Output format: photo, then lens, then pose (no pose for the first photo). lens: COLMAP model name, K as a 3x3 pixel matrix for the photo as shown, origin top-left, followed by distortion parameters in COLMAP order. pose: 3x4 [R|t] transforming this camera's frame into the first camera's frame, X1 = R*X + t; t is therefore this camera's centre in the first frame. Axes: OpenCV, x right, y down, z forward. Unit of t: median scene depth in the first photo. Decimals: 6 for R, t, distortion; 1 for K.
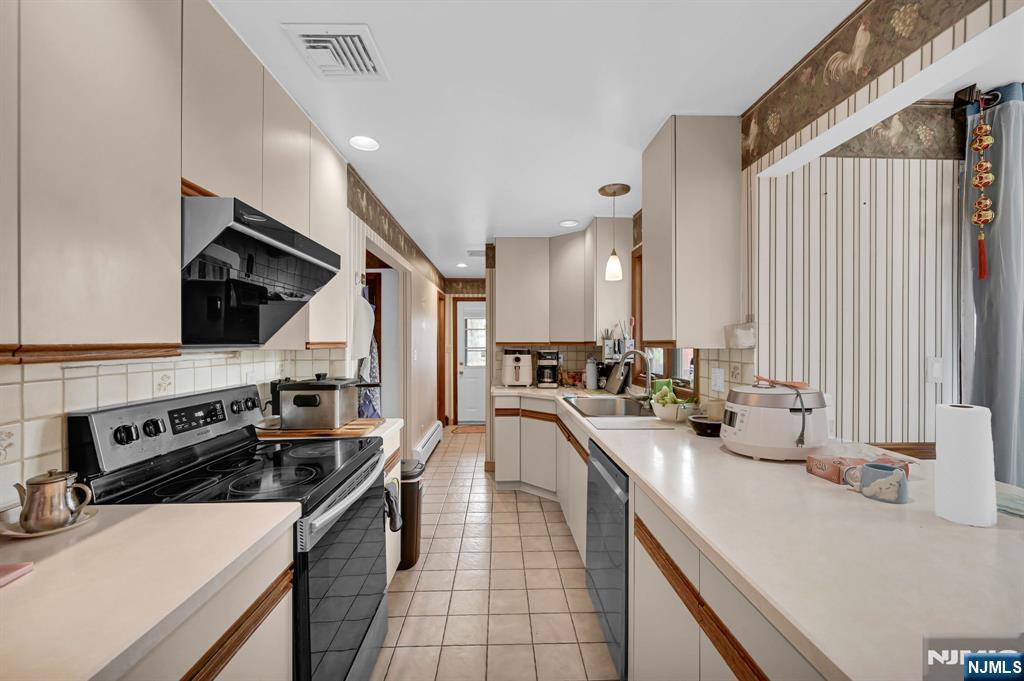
lens RADIAL K [[413.5, 0, 514.2], [0, 413.5, 340.9], [0, 0, 1]] dist [0.001475, 0.000212]
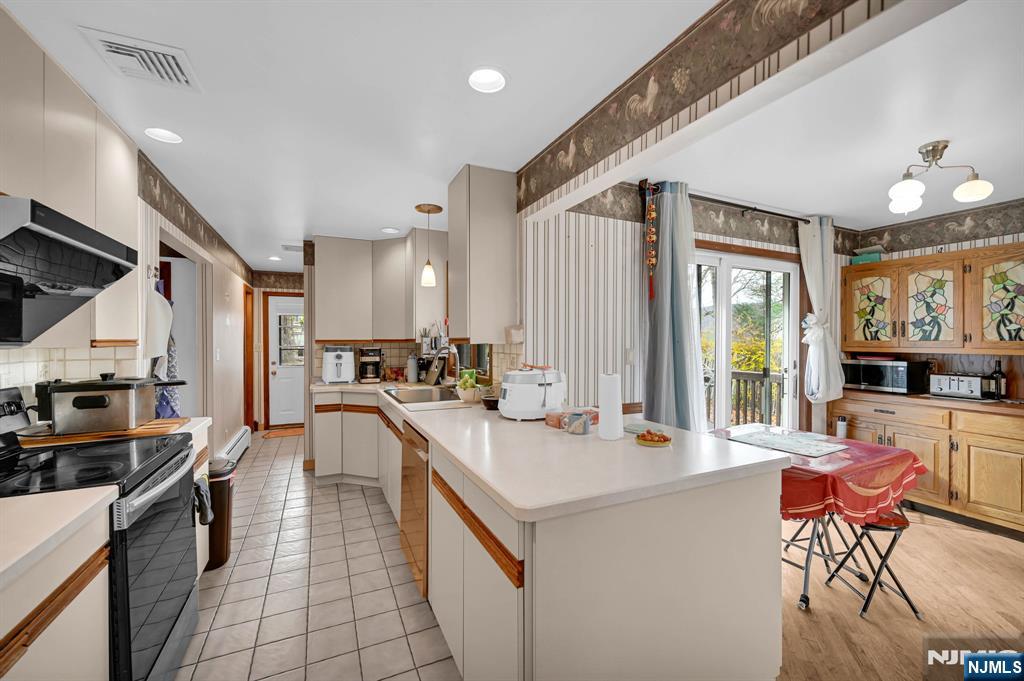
lens RADIAL K [[419.3, 0, 524.6], [0, 419.3, 340.6], [0, 0, 1]] dist [0.001123, 0.000131]
pose [[0.913612, -0.002944, 0.406576, 0.010620], [0.001339, 0.999990, 0.004233, 0.002155], [-0.406585, -0.003323, 0.913607, -0.257552]]
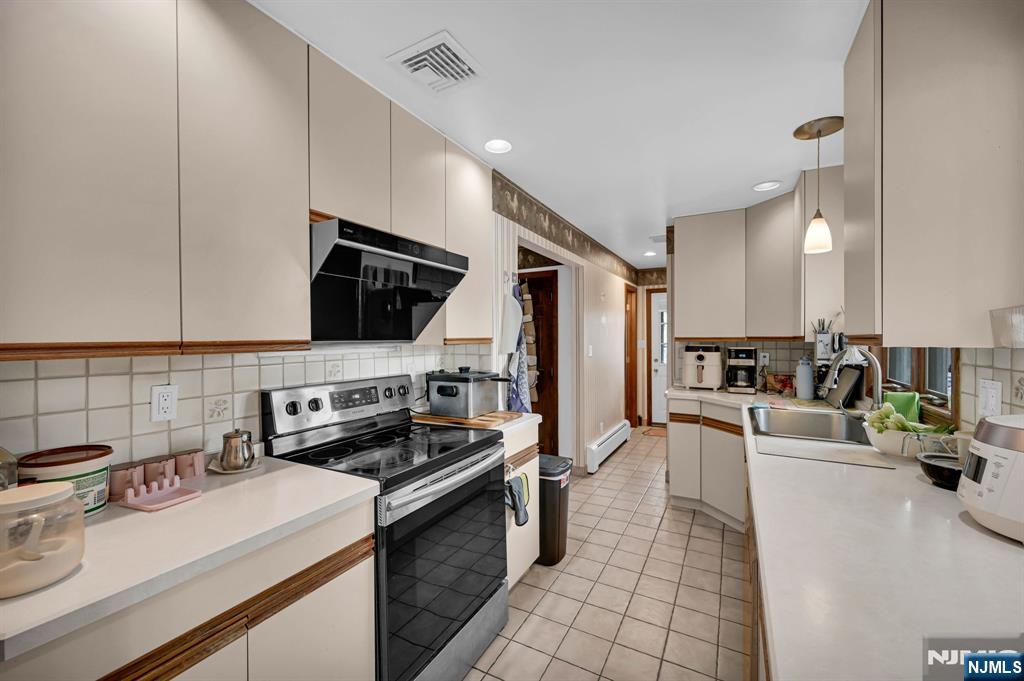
lens RADIAL K [[413.5, 0, 514.2], [0, 413.5, 340.9], [0, 0, 1]] dist [0.001475, 0.000212]
pose [[0.858960, 0.001624, -0.512040, 0.211208], [0.004624, 0.999930, 0.010929, -0.001308], [0.512022, -0.011756, 0.858892, 0.129375]]
